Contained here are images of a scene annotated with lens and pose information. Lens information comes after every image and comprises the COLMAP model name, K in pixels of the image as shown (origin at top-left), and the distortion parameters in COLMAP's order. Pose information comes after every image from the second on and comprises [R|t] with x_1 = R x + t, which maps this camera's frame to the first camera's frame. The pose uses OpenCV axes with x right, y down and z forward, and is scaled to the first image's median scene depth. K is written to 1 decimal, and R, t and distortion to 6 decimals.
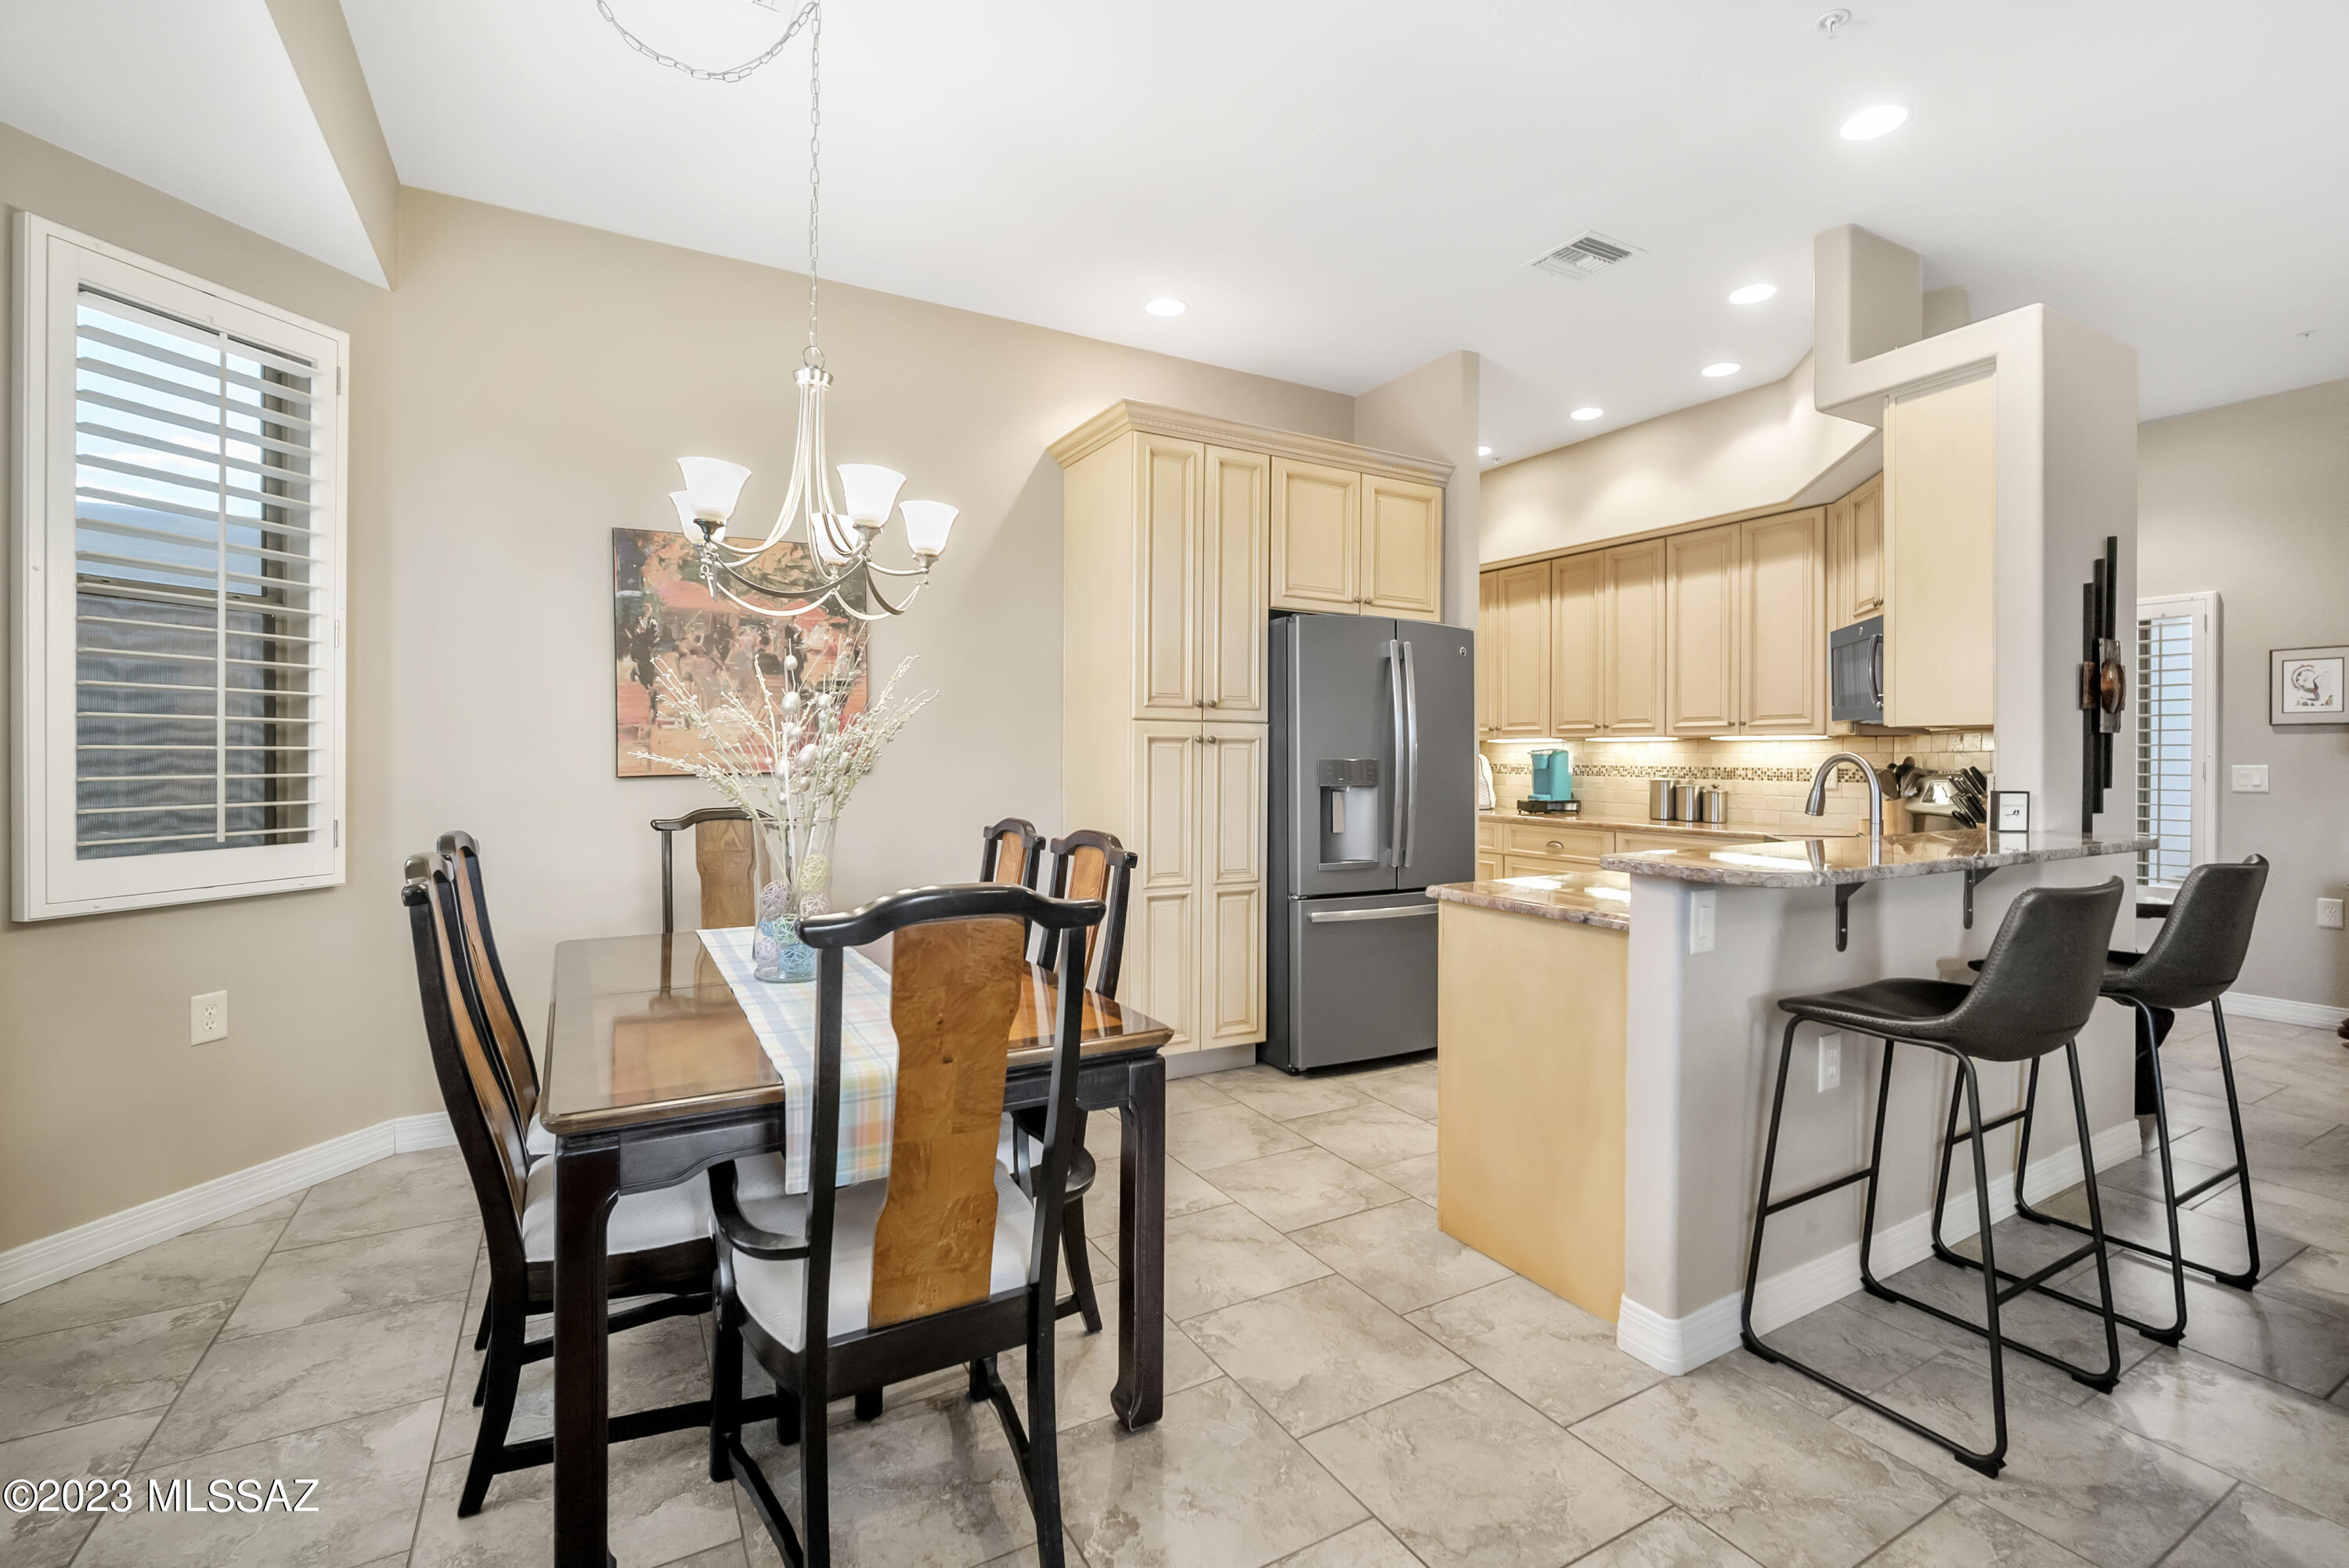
lens RADIAL K [[1048.2, 0, 1181.9], [0, 1048.2, 745.0], [0, 0, 1]] dist [-0.005328, 0.001881]
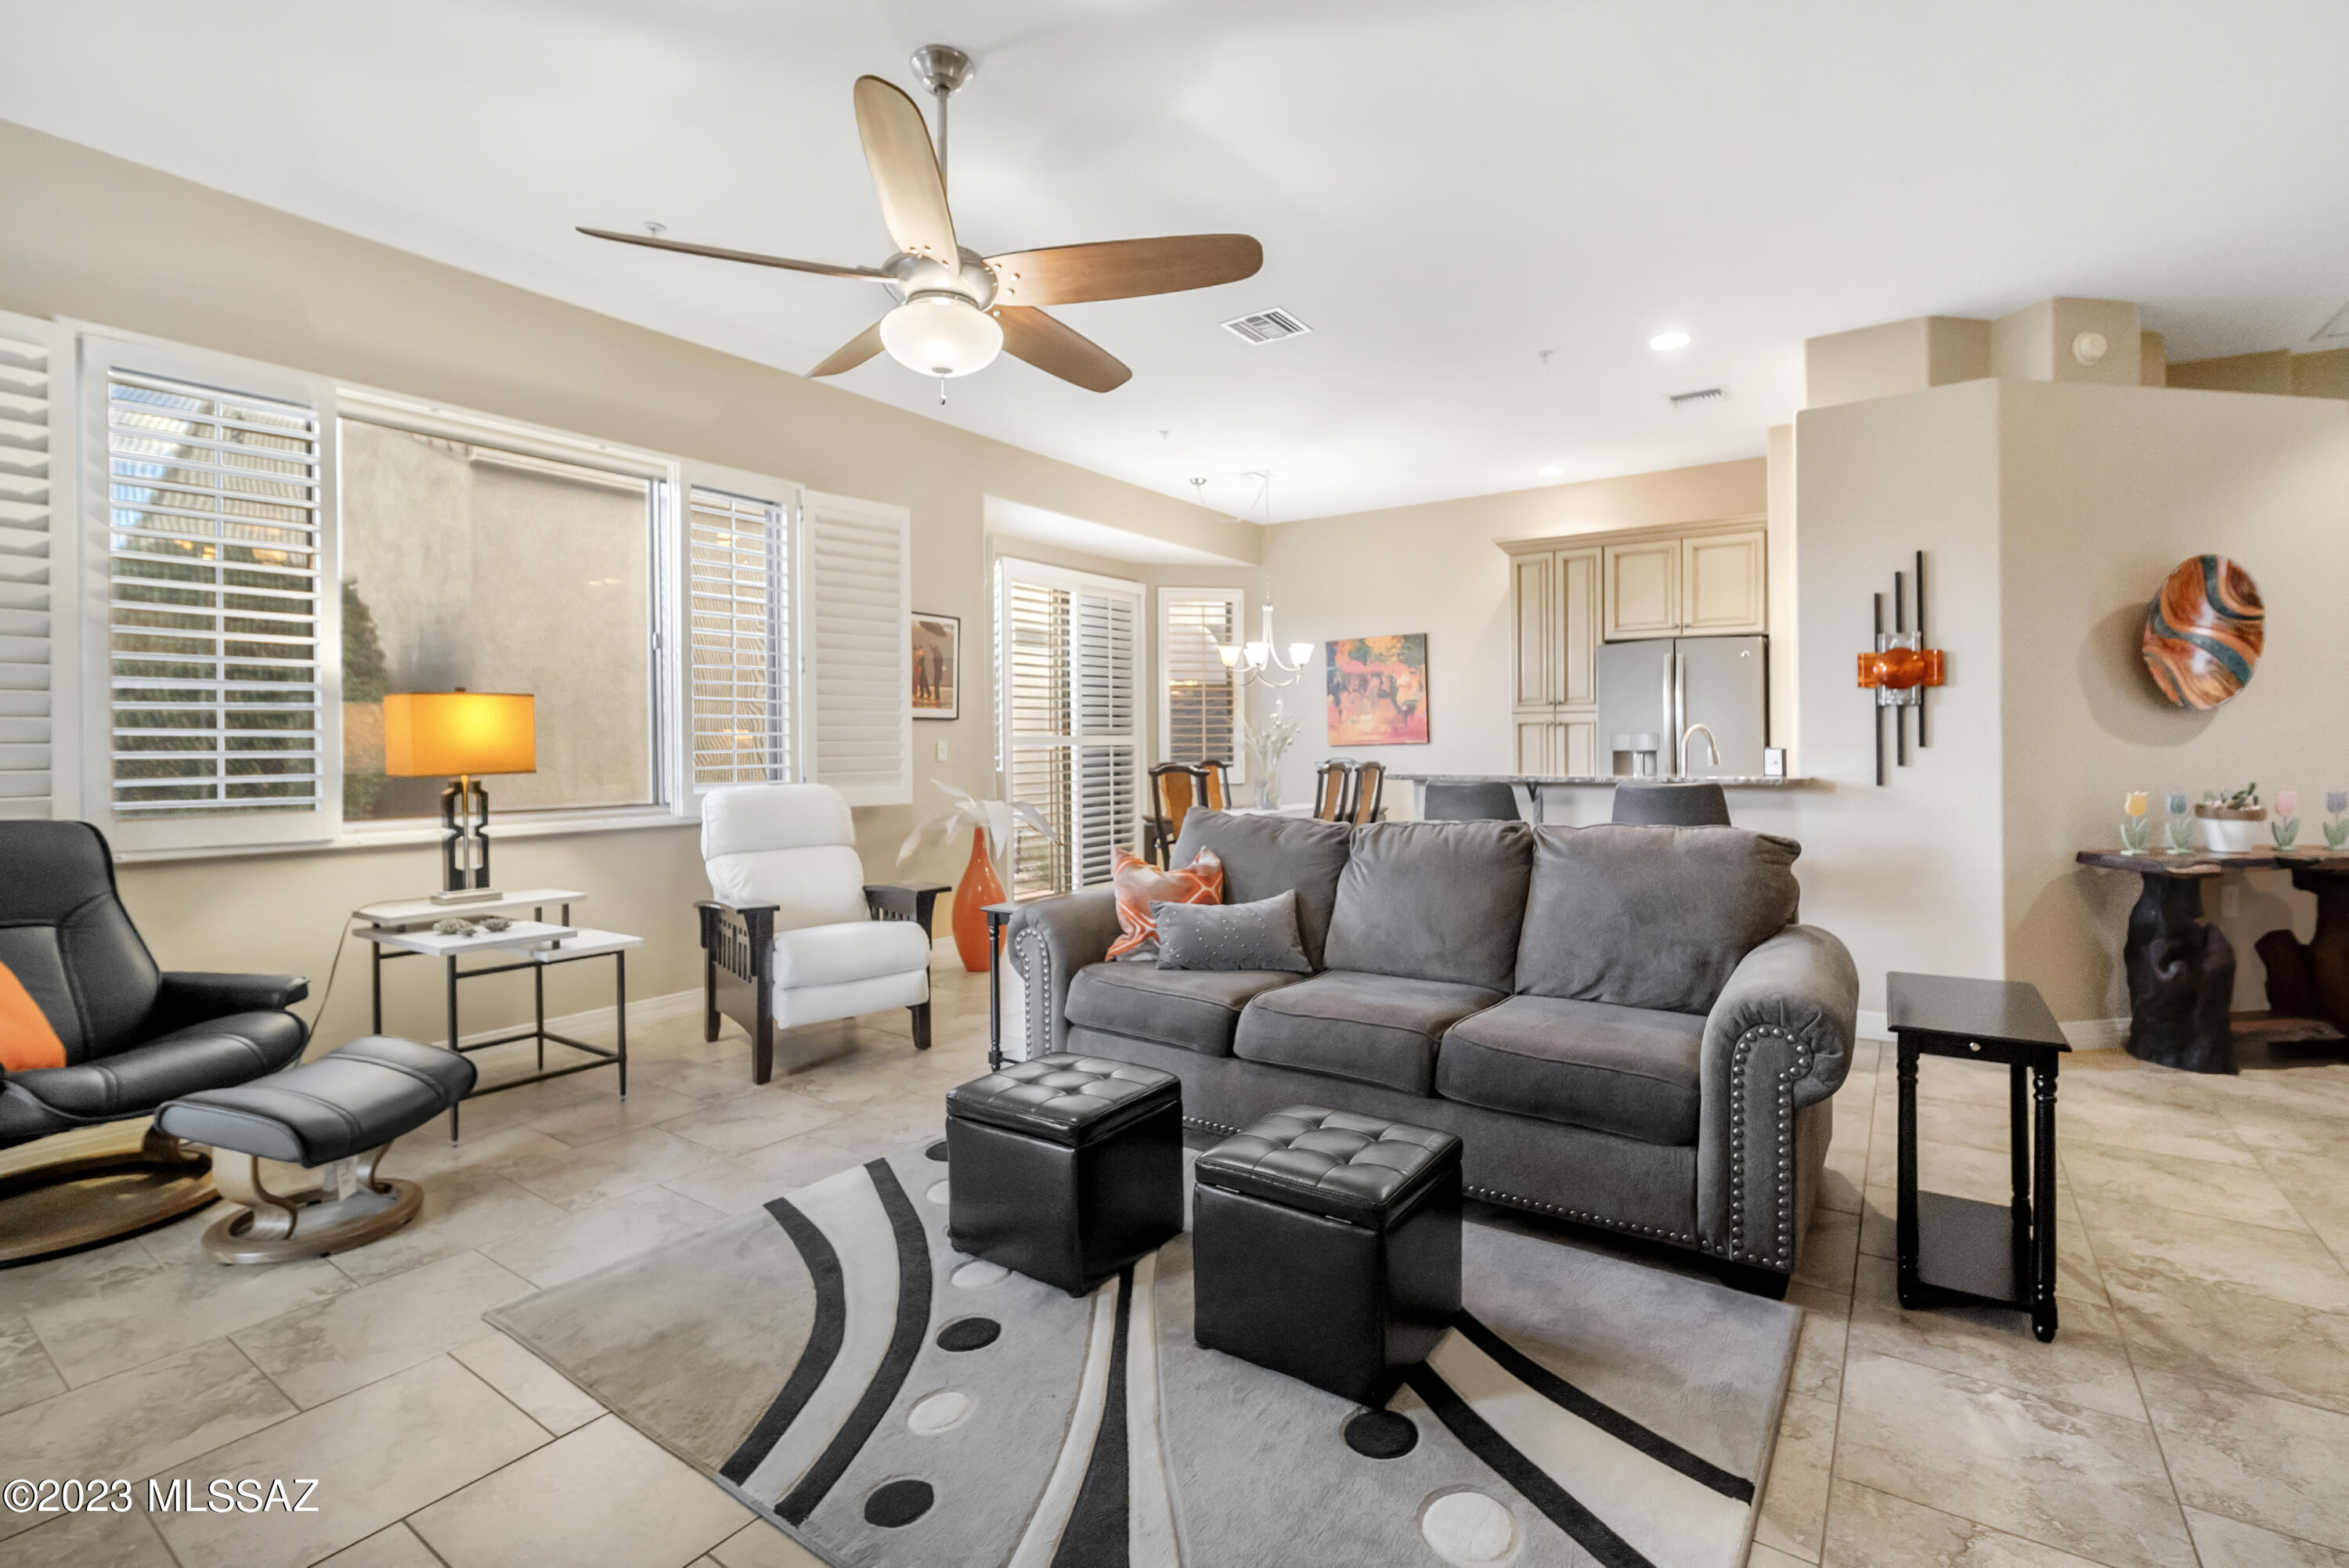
lens RADIAL K [[1048.2, 0, 1177.2], [0, 1048.2, 766.7], [0, 0, 1]] dist [-0.005328, 0.001881]
pose [[0.434132, 0.013781, -0.900744, 1.316994], [0.016482, 0.999594, 0.023237, 0.015645], [0.900699, -0.024933, 0.433728, -0.314814]]
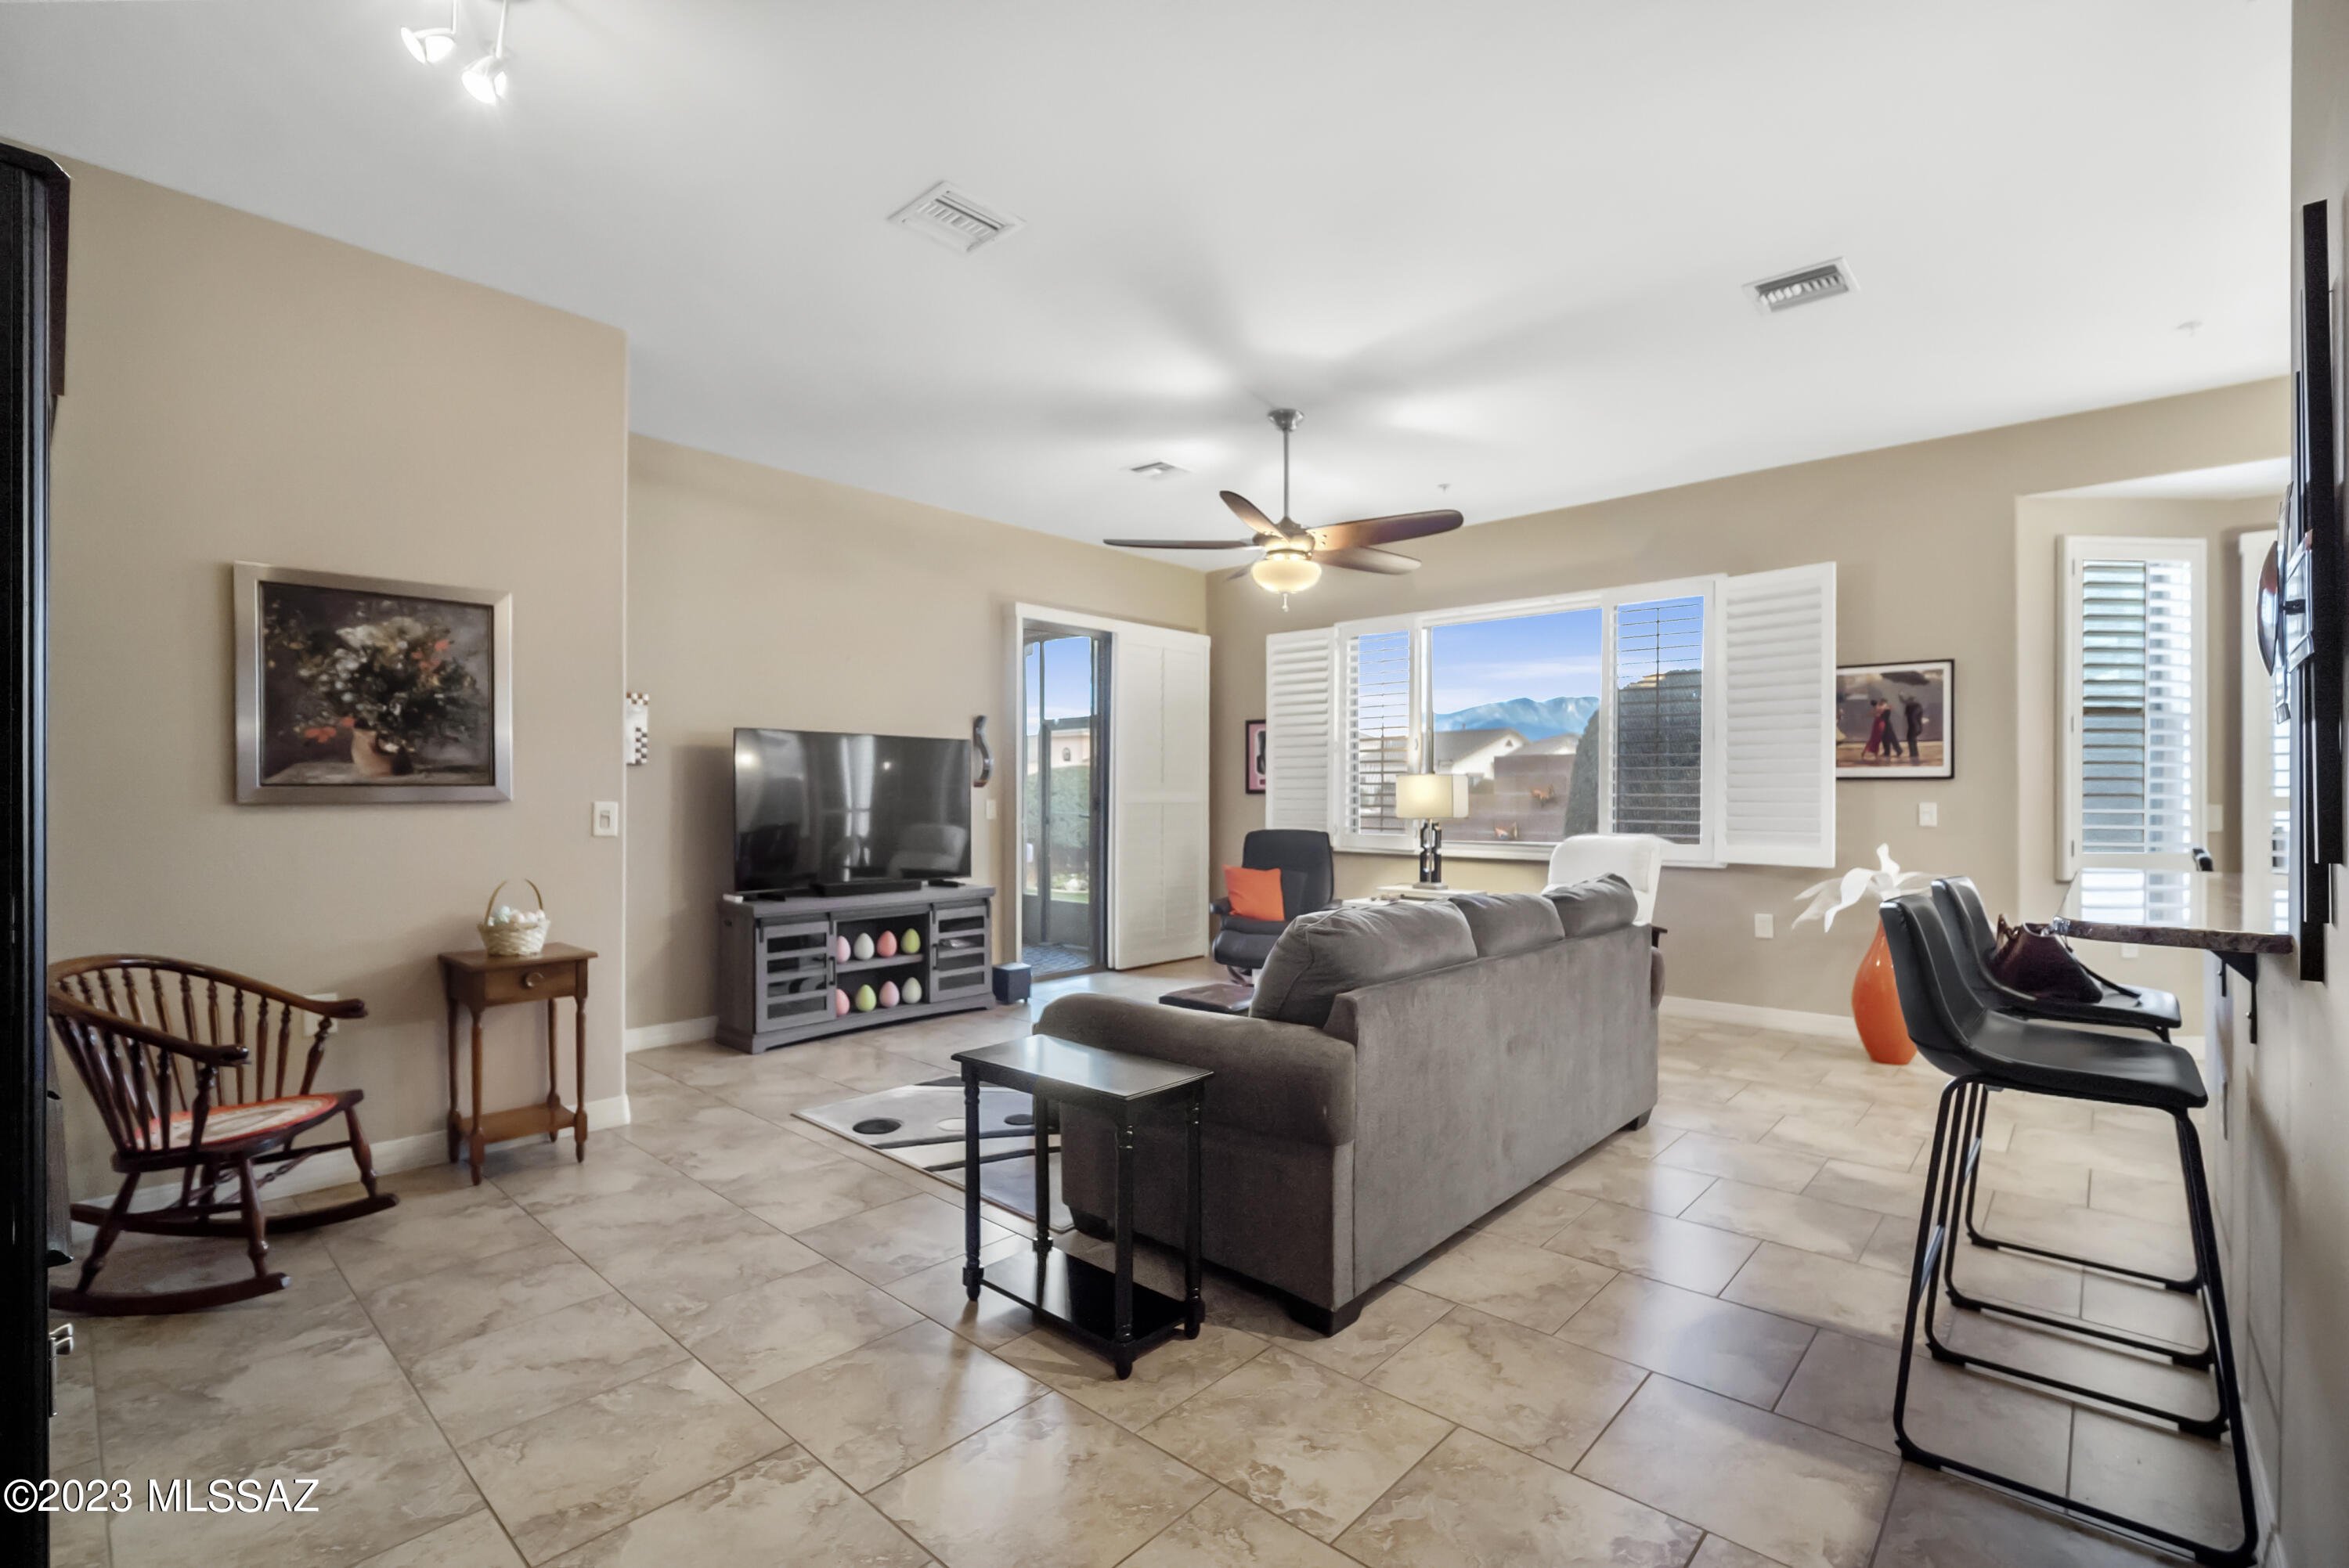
lens RADIAL K [[1048.2, 0, 1178.4], [0, 1048.2, 792.1], [0, 0, 1]] dist [-0.005328, 0.001881]
pose [[-0.948091, -0.008433, -0.317888, 1.126297], [-0.003139, 0.999848, -0.017163, 0.019277], [0.317984, -0.015274, -0.947973, 0.954866]]
